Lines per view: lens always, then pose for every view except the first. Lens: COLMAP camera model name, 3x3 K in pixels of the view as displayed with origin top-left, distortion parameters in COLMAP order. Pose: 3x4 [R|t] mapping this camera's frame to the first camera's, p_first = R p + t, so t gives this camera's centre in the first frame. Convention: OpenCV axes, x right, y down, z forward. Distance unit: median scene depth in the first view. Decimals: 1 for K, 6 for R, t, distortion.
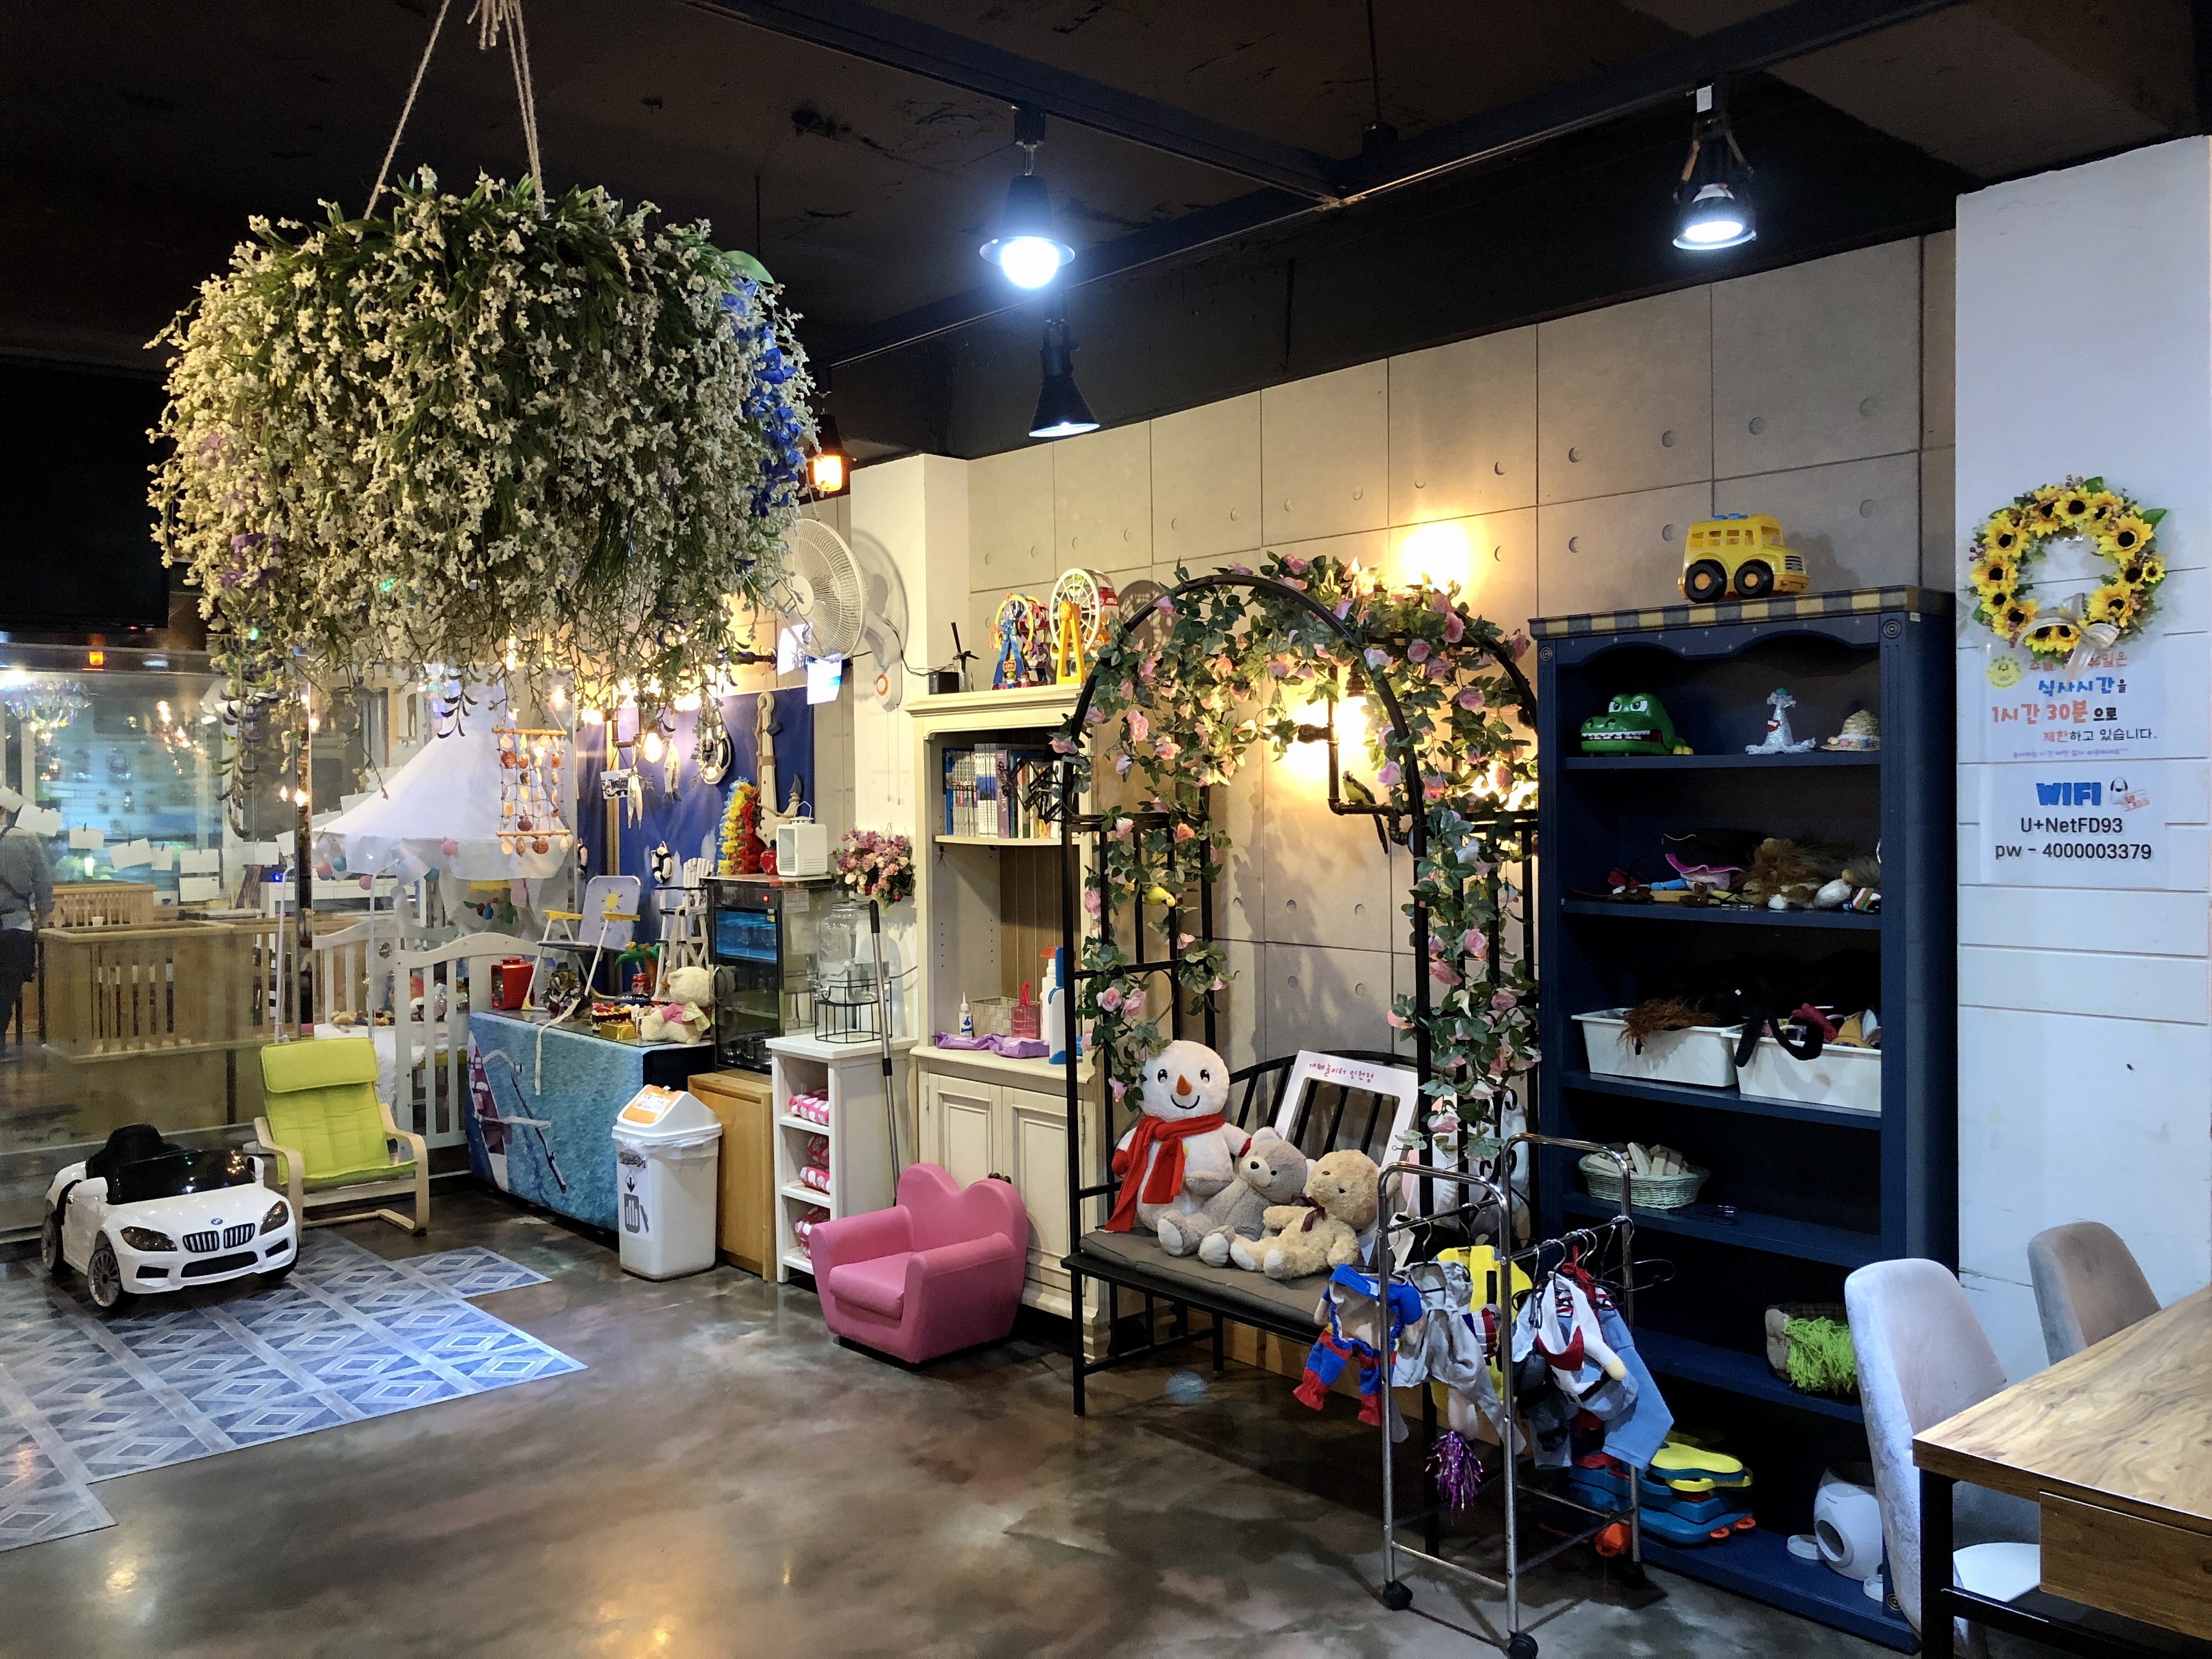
lens RADIAL K [[1813.1, 0, 1105.9], [0, 1813.1, 824.0], [0, 0, 1]] dist [0.035472, -0.039468]
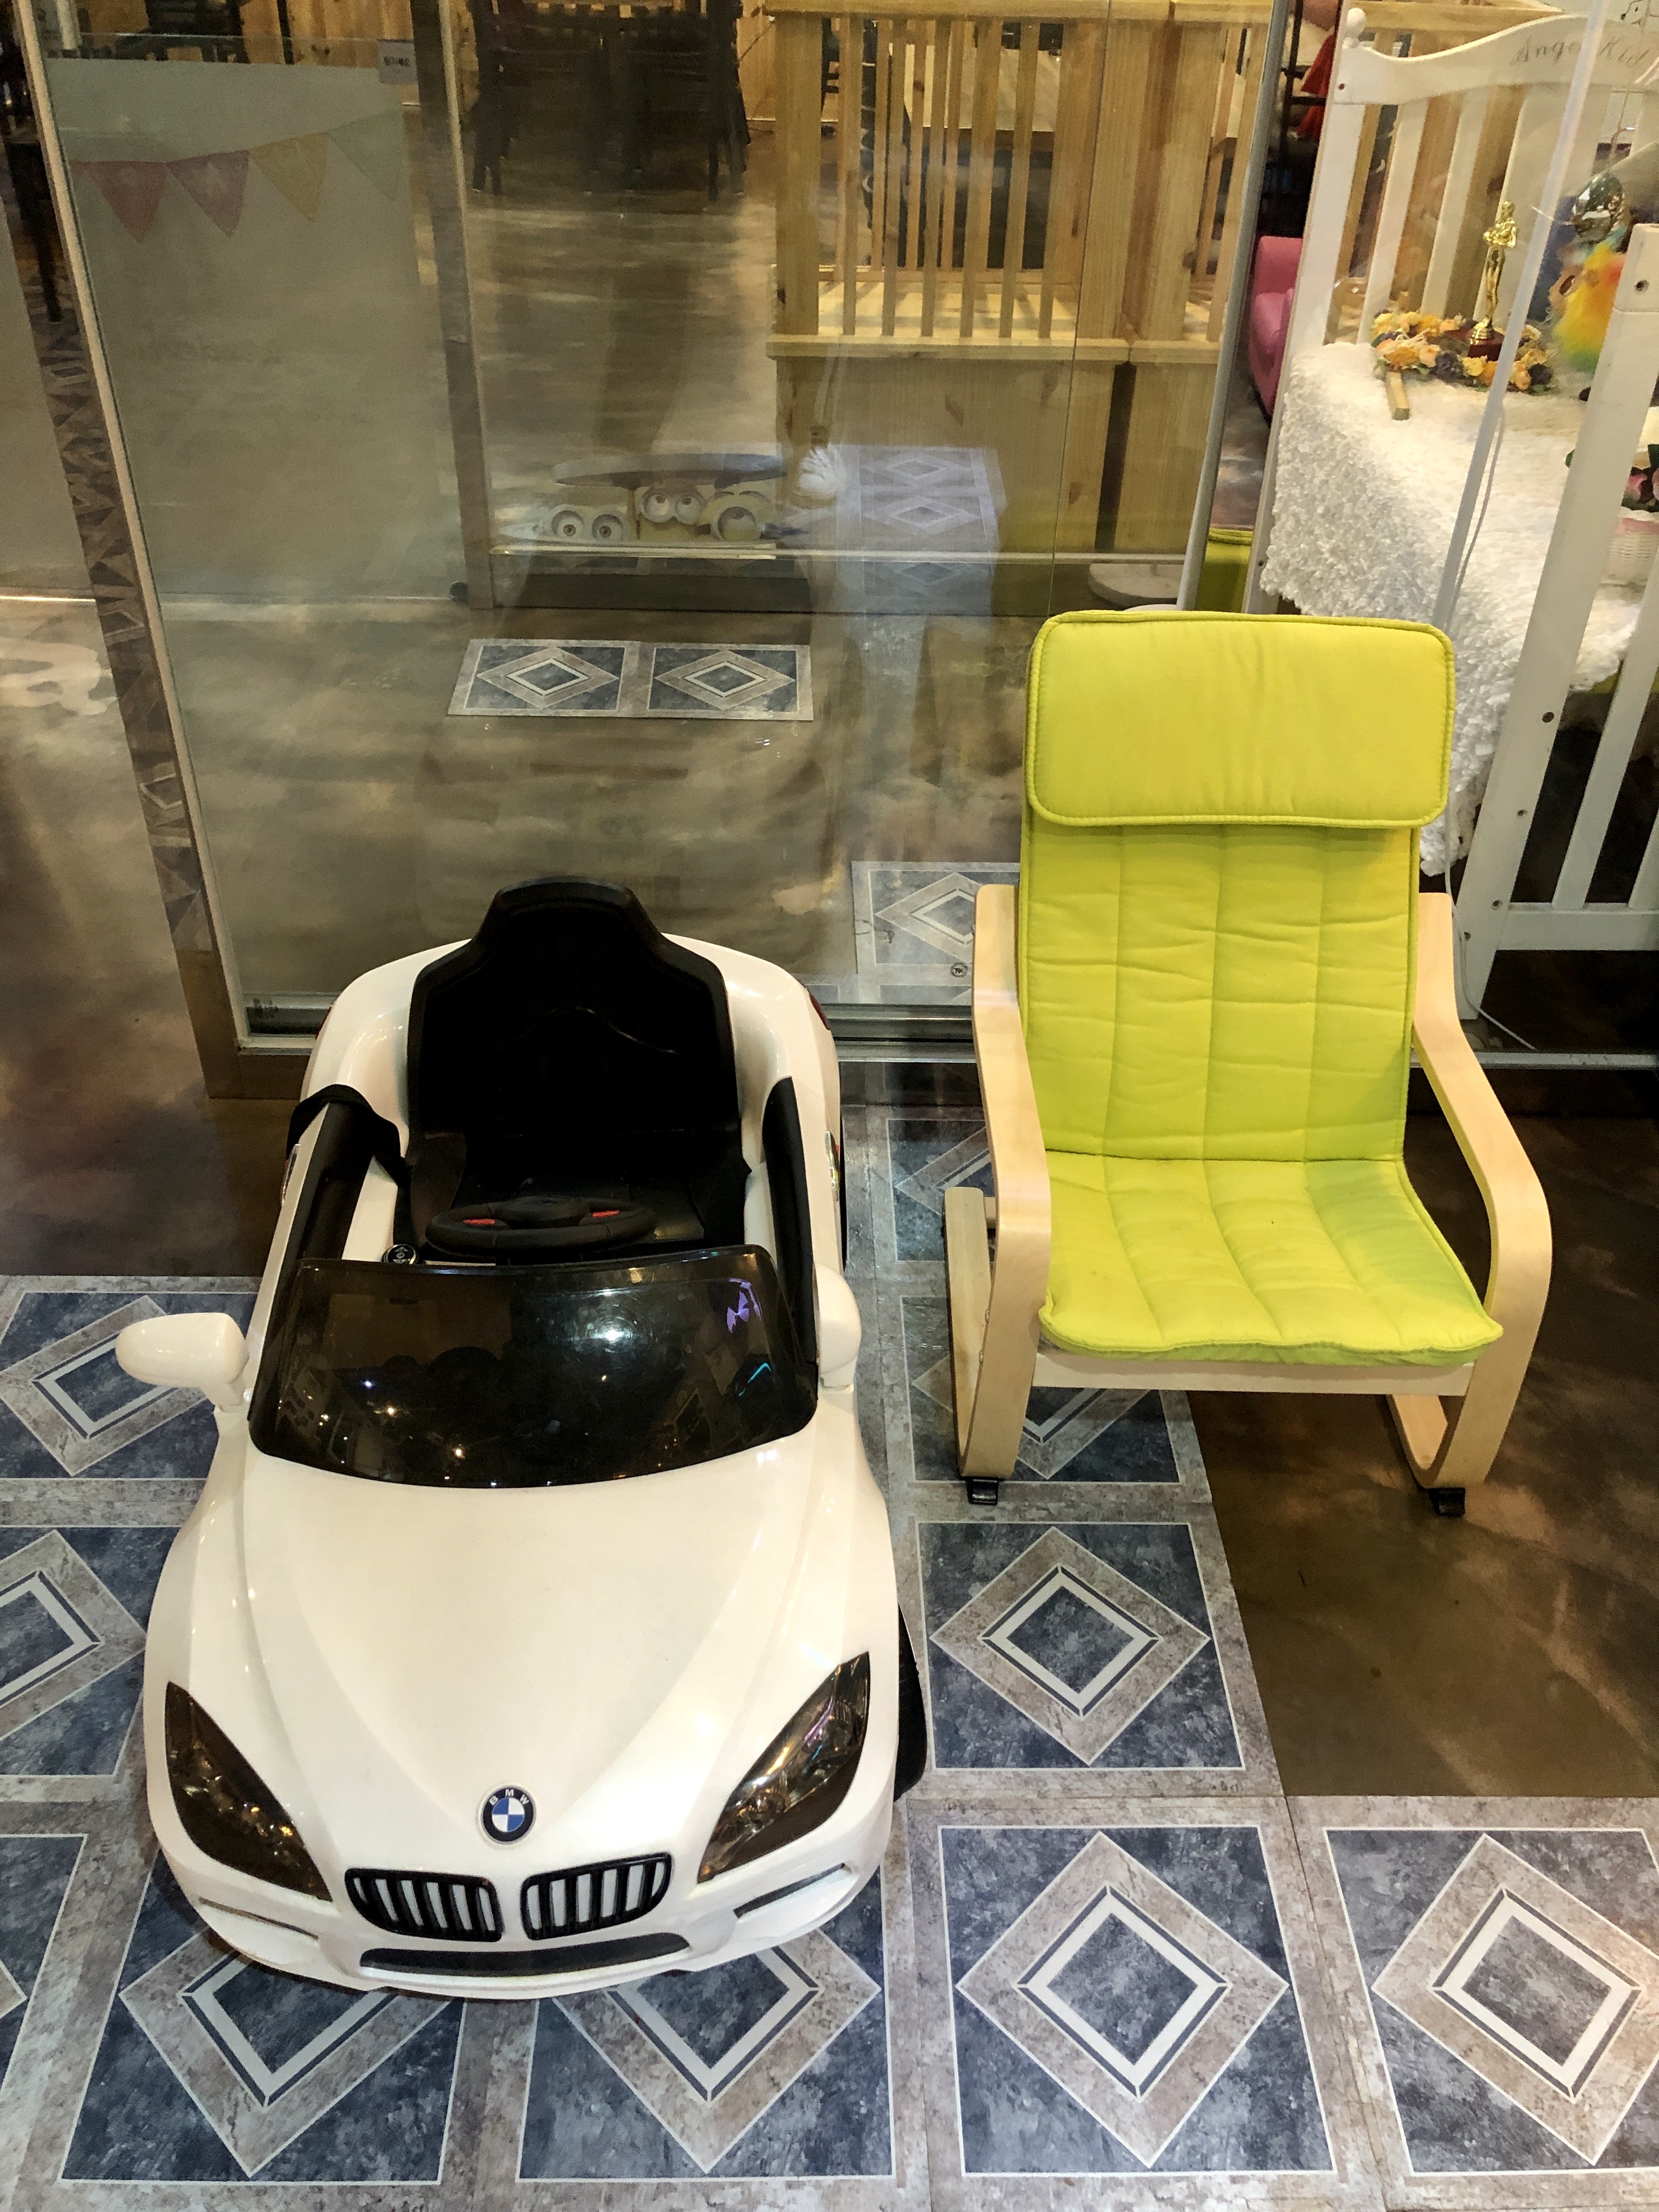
lens RADIAL K [[1813.1, 0, 828.3], [0, 1813.1, 1105.2], [0, 0, 1]] dist [0.035472, -0.039468]
pose [[0.767814, 0.393345, -0.505709, -0.276447], [-0.024244, 0.806613, 0.590582, 0.023384], [0.640214, -0.441196, 0.628865, 0.662689]]
